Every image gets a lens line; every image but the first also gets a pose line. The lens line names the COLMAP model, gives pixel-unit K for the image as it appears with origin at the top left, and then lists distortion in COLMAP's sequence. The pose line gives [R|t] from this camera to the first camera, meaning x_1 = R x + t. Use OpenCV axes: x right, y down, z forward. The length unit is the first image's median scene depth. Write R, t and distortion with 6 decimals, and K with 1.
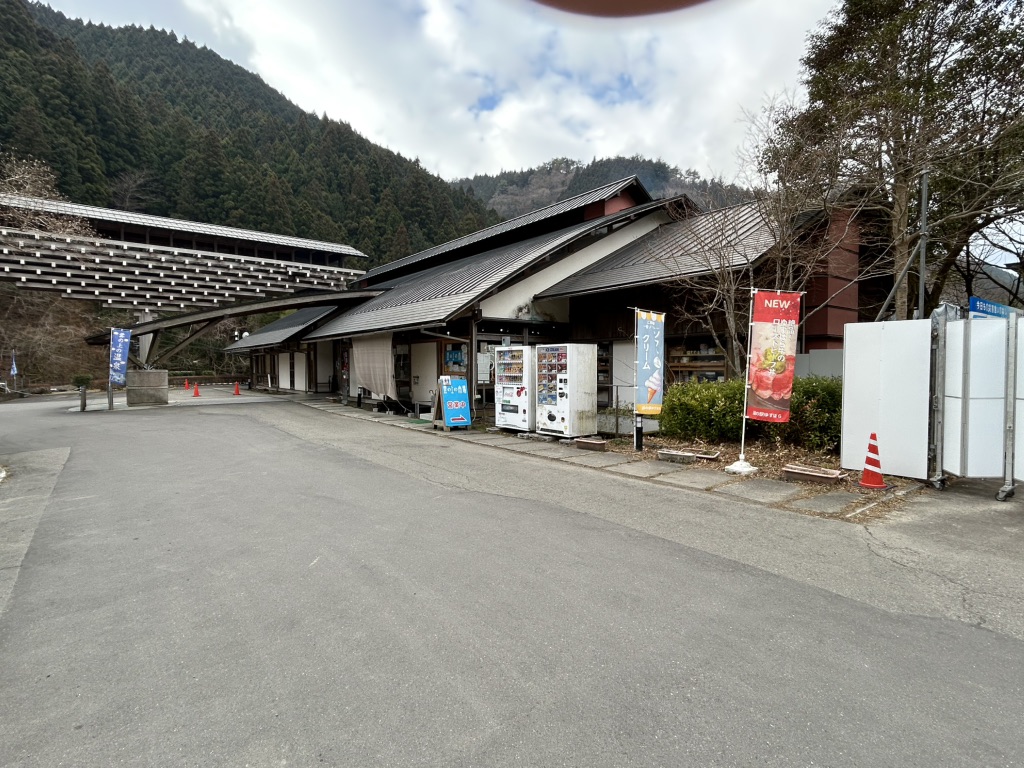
lens RADIAL K [[538.7, 0, 514.9], [0, 538.7, 386.3], [0, 0, 1]] dist [-0.005190, 0.005584]
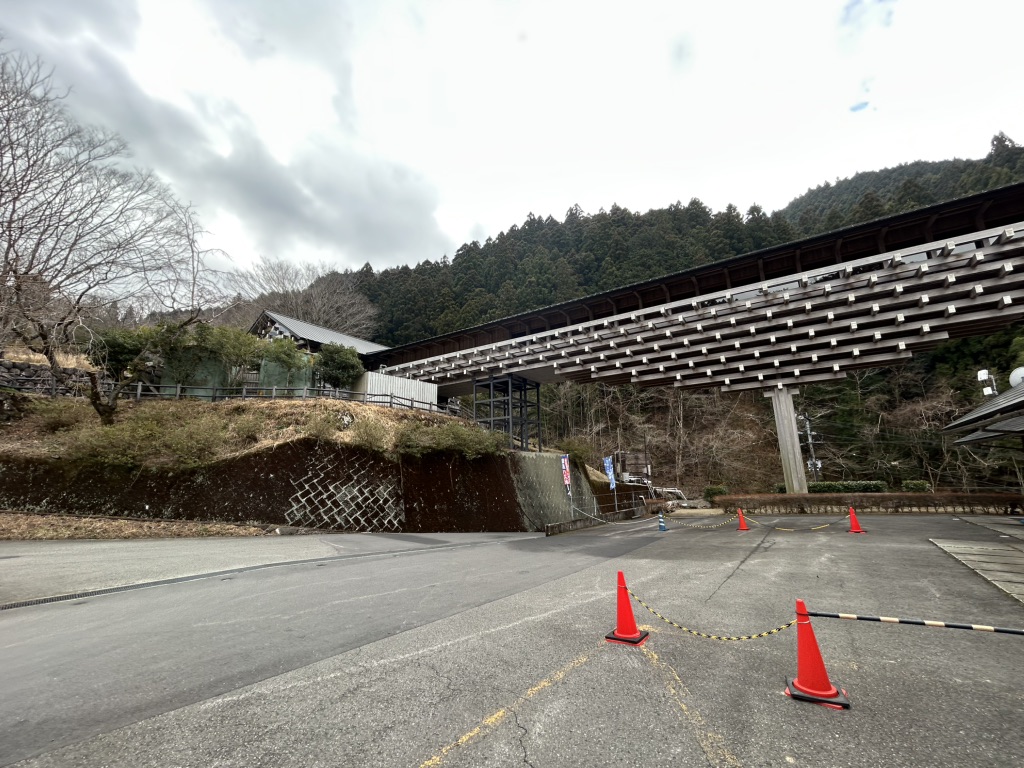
lens RADIAL K [[412.3, 0, 513.3], [0, 412.3, 383.4], [0, 0, 1]] dist [0.002958, -0.000298]
pose [[0.280154, -0.212522, -0.936134, -0.264907], [-0.014978, 0.974099, -0.225624, -0.023379], [0.959838, 0.077231, 0.269715, 0.479540]]
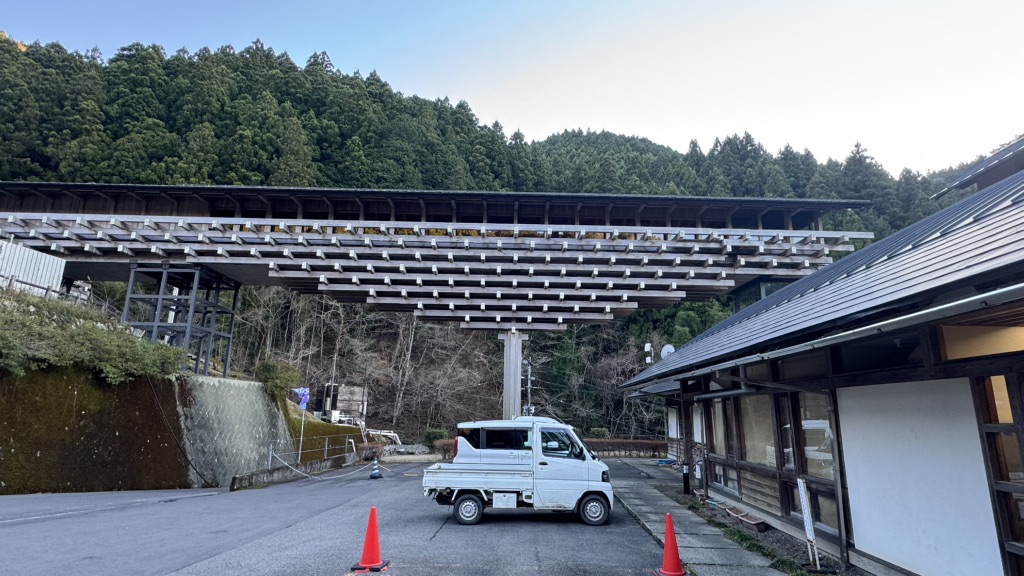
lens RADIAL K [[528.4, 0, 508.3], [0, 528.4, 284.0], [0, 0, 1]] dist [0.001506, 0.001128]
pose [[0.764350, -0.137887, -0.629886, -0.242957], [-0.043584, 0.963585, -0.263825, -0.023151], [0.643327, 0.229107, 0.730507, 0.448365]]
